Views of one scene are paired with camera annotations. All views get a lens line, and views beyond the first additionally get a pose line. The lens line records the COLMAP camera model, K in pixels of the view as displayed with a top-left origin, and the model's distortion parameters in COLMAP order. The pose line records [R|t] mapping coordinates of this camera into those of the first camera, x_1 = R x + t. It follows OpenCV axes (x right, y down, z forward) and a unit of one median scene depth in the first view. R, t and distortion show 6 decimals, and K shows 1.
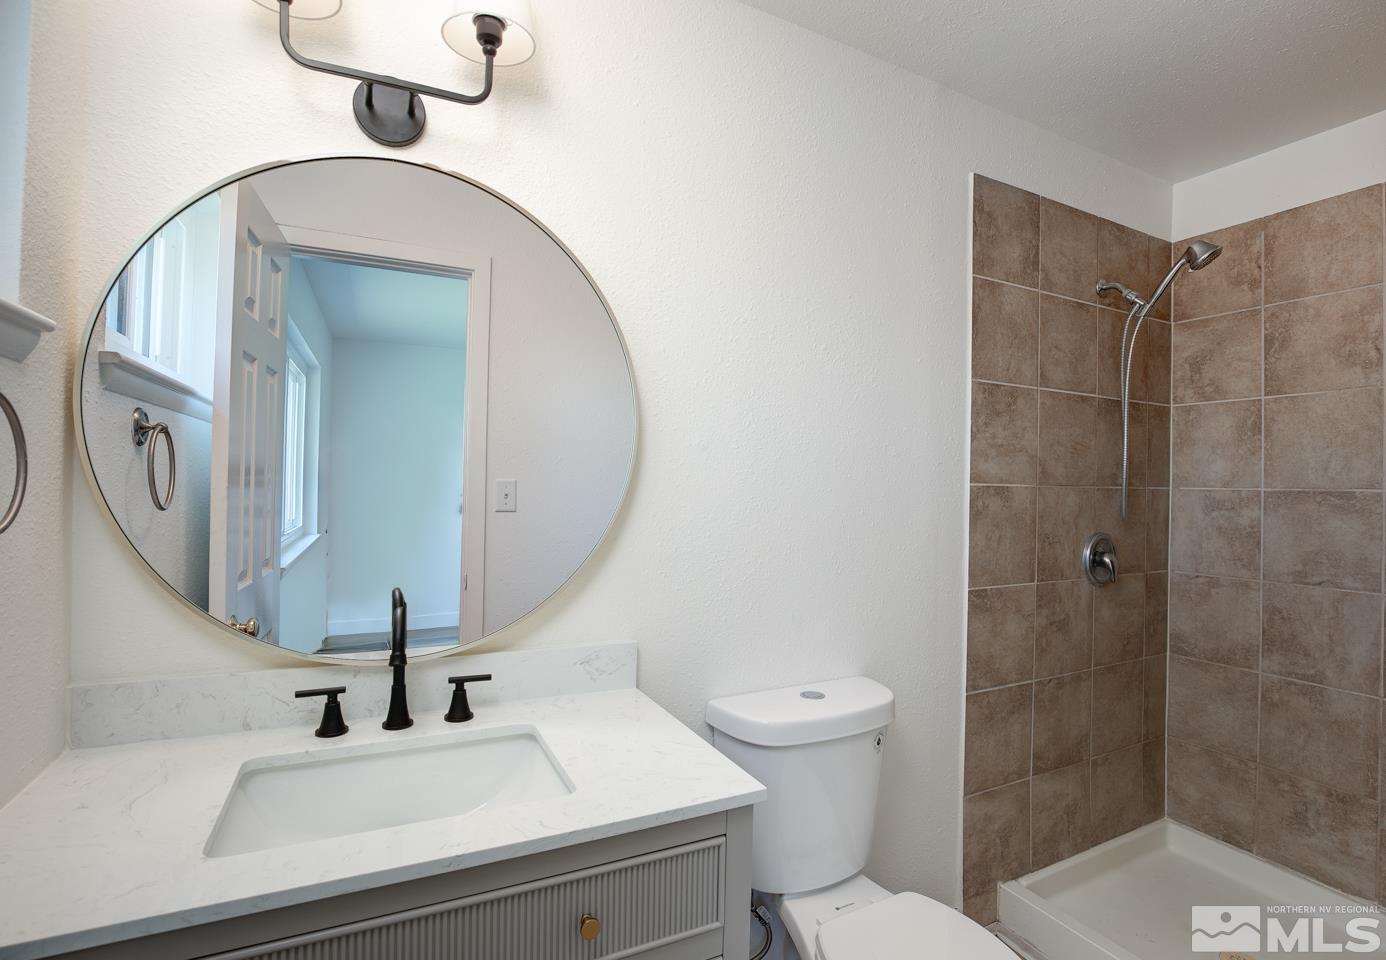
lens RADIAL K [[678.4, 0, 693.1], [0, 678.4, 479.2], [0, 0, 1]] dist [-0.001879, -0.000606]
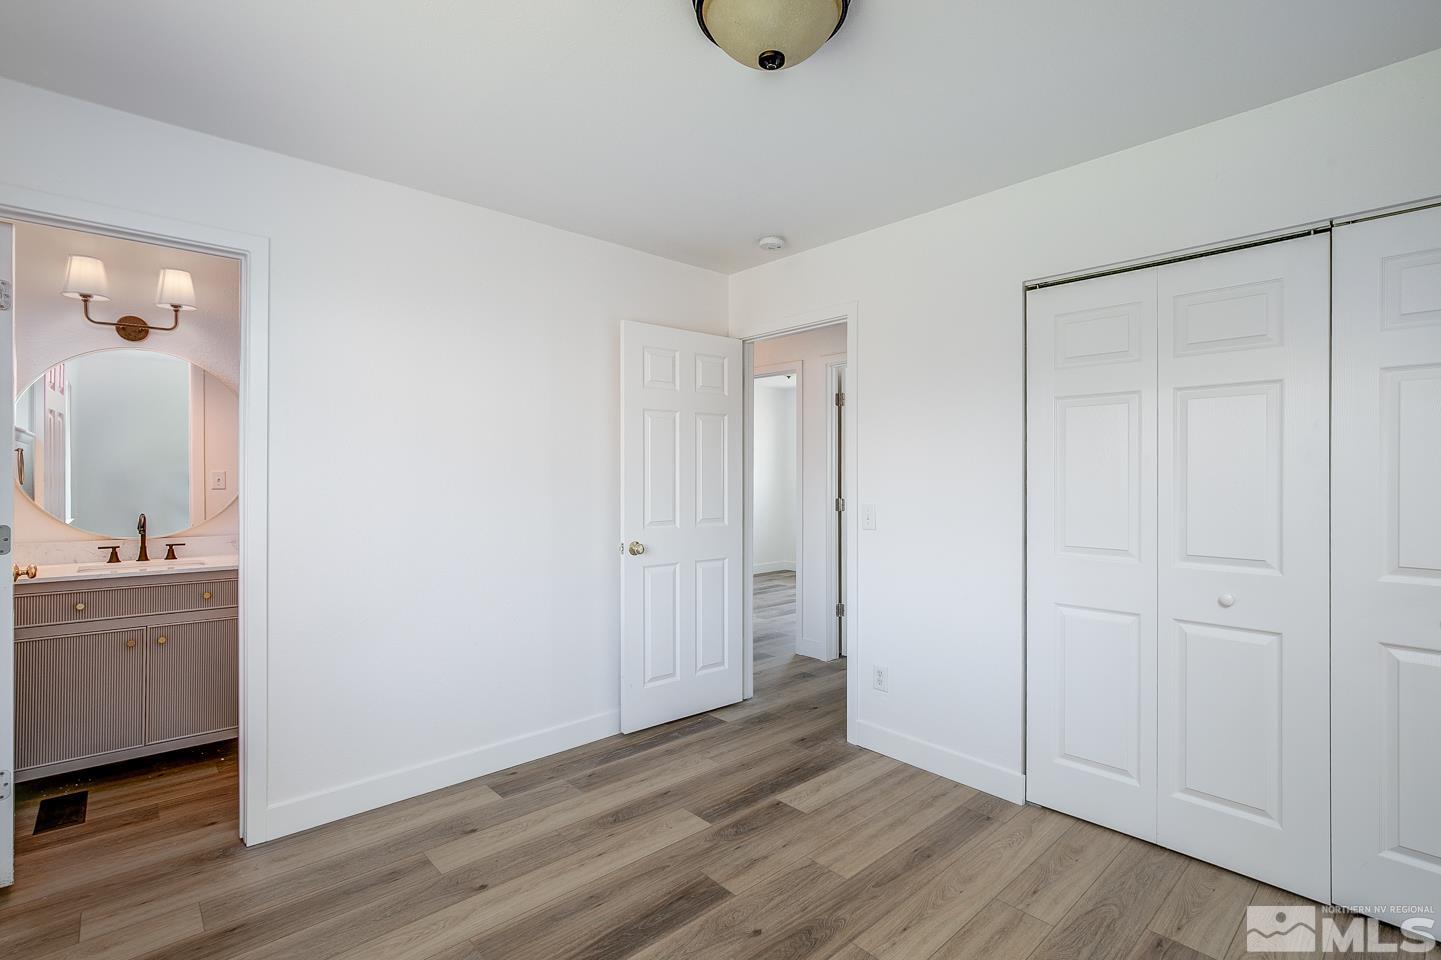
lens RADIAL K [[666.2, 0, 718.8], [0, 666.2, 473.4], [0, 0, 1]] dist [-0.011218, 0.005055]
pose [[0.955743, -0.022757, 0.293323, 0.824429], [0.019440, 0.999710, 0.014220, 0.016889], [-0.293561, -0.007889, 0.955908, -1.827147]]
